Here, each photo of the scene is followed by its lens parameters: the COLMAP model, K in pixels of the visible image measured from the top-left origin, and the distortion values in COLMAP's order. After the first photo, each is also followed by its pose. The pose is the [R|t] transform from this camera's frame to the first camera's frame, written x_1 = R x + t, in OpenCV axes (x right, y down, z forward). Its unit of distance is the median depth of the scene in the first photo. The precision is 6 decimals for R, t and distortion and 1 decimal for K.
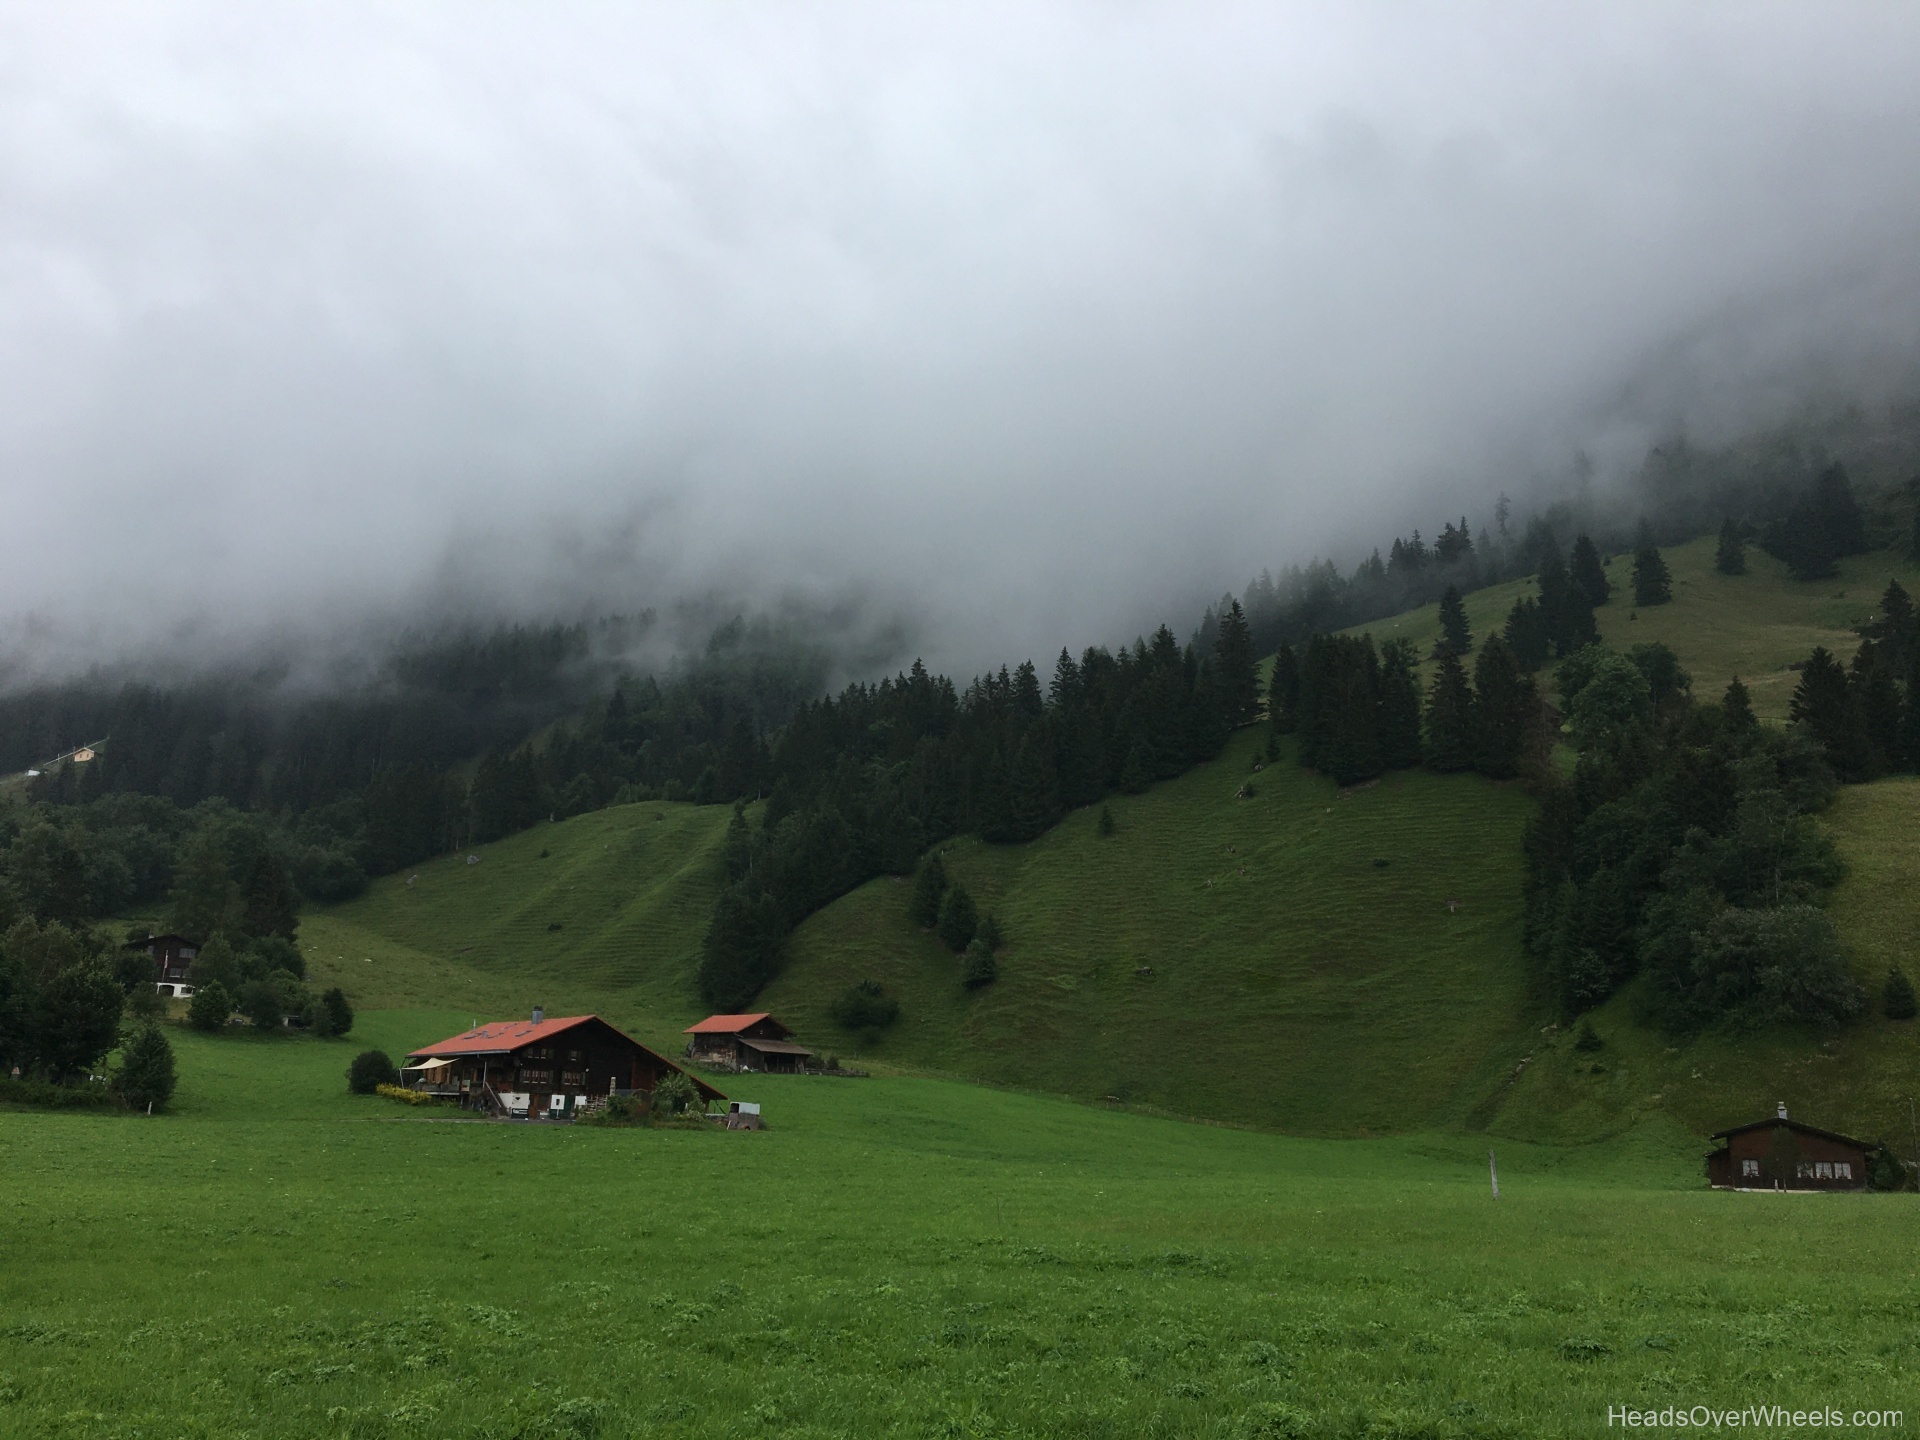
lens RADIAL K [[1615.2, 0, 956.3], [0, 1615.2, 718.4], [0, 0, 1]] dist [0.048267, -0.031512]
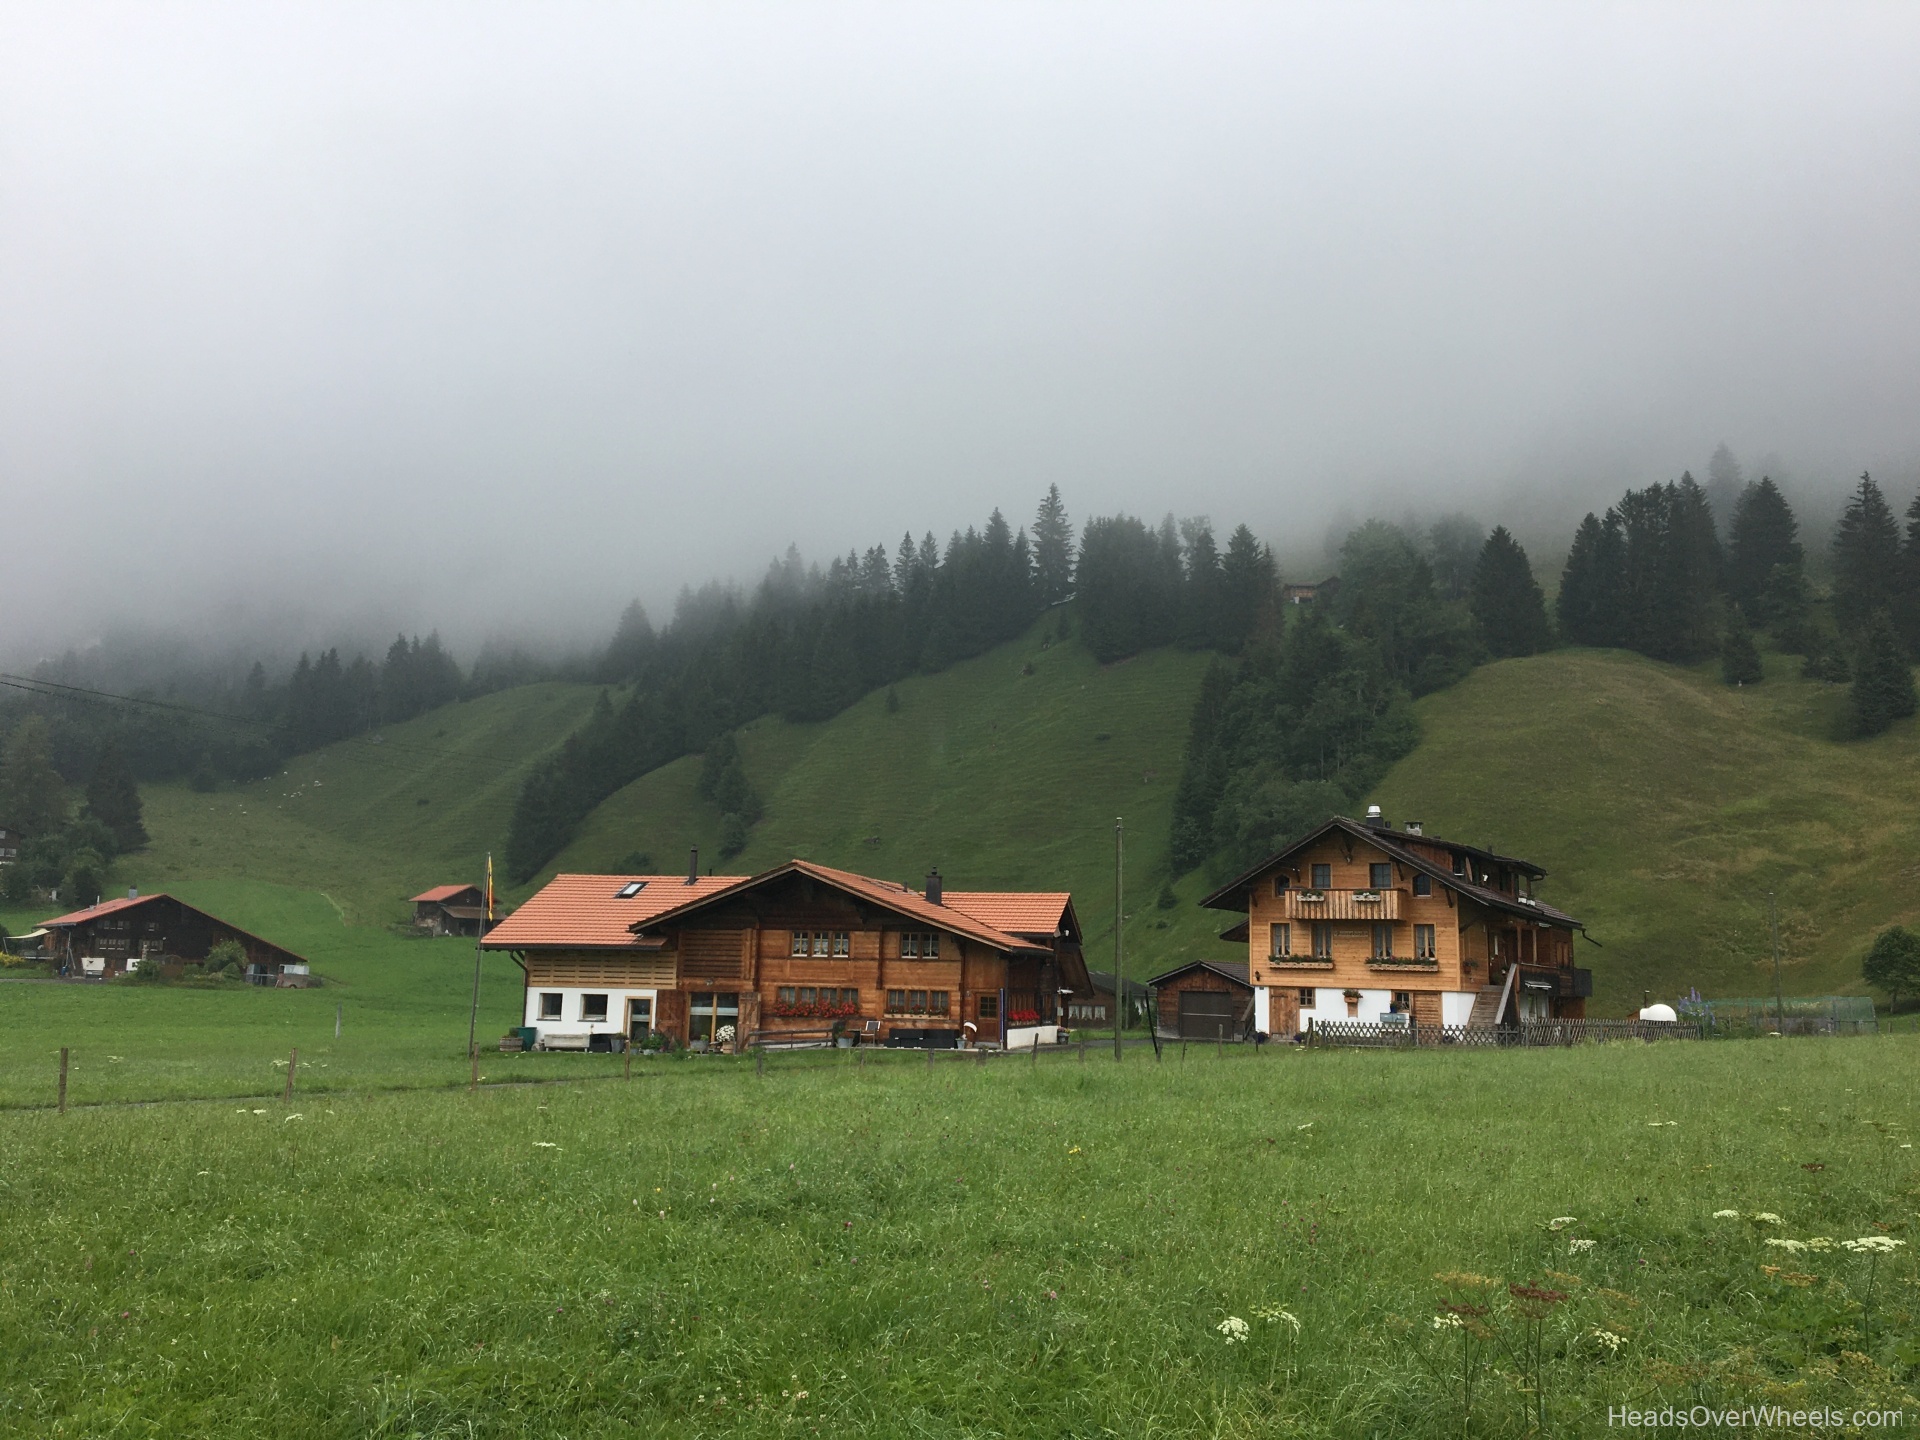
lens RADIAL K [[1615.2, 0, 964.2], [0, 1615.2, 718.8], [0, 0, 1]] dist [0.048267, -0.031512]
pose [[0.996980, -0.016371, -0.075915, 0.241633], [0.023086, 0.995815, 0.088425, -0.019651], [0.074150, -0.089911, 0.993186, -0.072174]]
